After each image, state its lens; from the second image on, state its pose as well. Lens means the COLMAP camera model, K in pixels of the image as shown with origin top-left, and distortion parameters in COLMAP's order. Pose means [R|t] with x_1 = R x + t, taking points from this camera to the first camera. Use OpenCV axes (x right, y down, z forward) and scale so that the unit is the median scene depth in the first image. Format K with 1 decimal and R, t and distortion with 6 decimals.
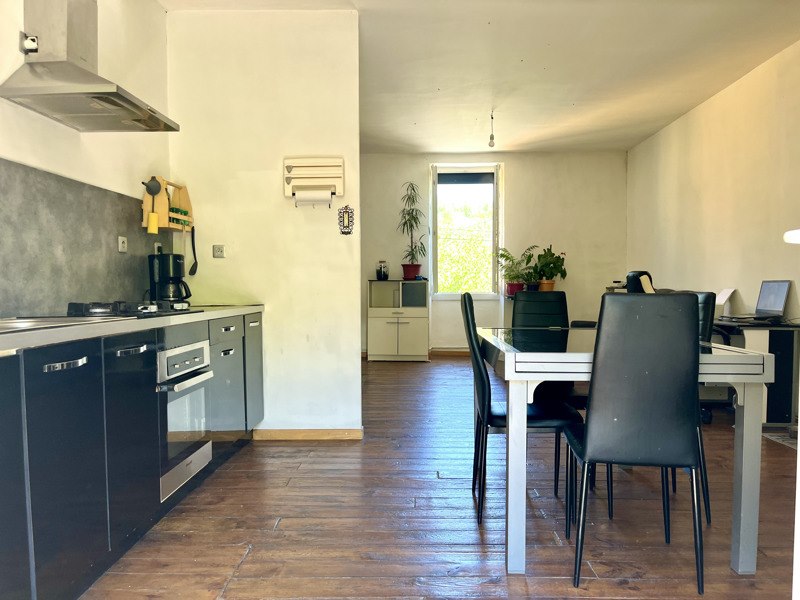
lens RADIAL K [[611.8, 0, 402.0], [0, 611.8, 302.3], [0, 0, 1]] dist [0.010809, 0.003421]
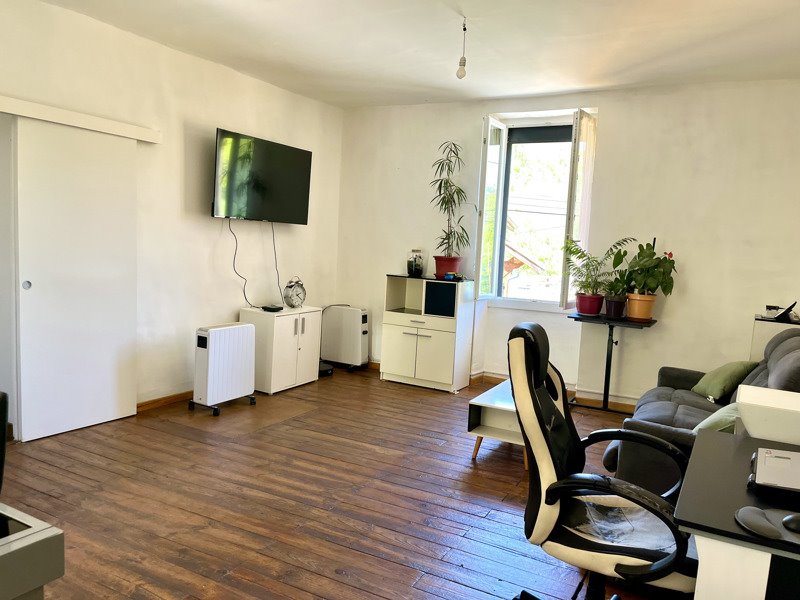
lens RADIAL K [[611.8, 0, 399.5], [0, 611.8, 300.1], [0, 0, 1]] dist [0.010809, 0.003421]
pose [[0.891607, 0.089481, -0.443881, 0.292587], [-0.068751, 0.995667, 0.062618, -0.052340], [0.447561, -0.025313, 0.893895, 0.324059]]
